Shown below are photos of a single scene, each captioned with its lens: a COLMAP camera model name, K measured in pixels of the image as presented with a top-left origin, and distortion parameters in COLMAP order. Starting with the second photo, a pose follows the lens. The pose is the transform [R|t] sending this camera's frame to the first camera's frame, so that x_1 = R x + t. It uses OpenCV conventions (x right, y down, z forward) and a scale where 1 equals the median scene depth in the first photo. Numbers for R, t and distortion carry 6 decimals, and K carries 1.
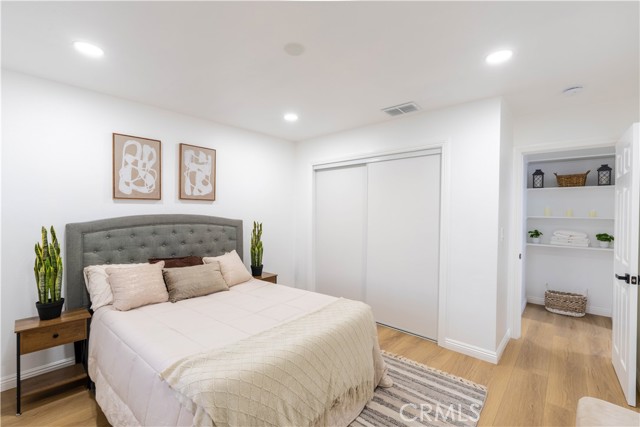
lens RADIAL K [[281.9, 0, 321.5], [0, 281.9, 214.5], [0, 0, 1]] dist [-0.010626, 0.000502]
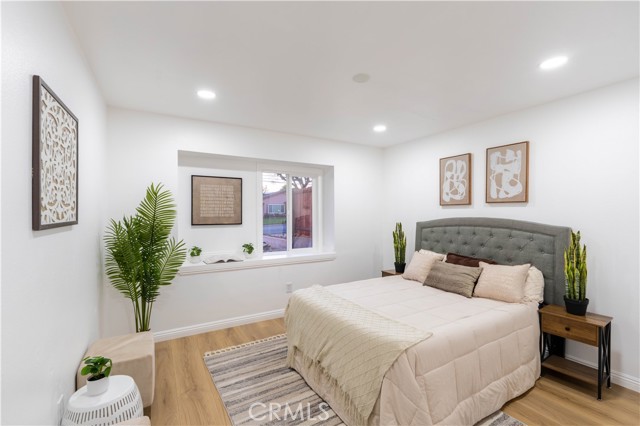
lens RADIAL K [[281.9, 0, 321.5], [0, 281.9, 214.0], [0, 0, 1]] dist [-0.010626, 0.000502]
pose [[-0.301005, -0.005331, -0.953608, 0.697174], [-0.014897, 0.999889, -0.000888, -0.004462], [0.953506, 0.013938, -0.301051, 0.774419]]
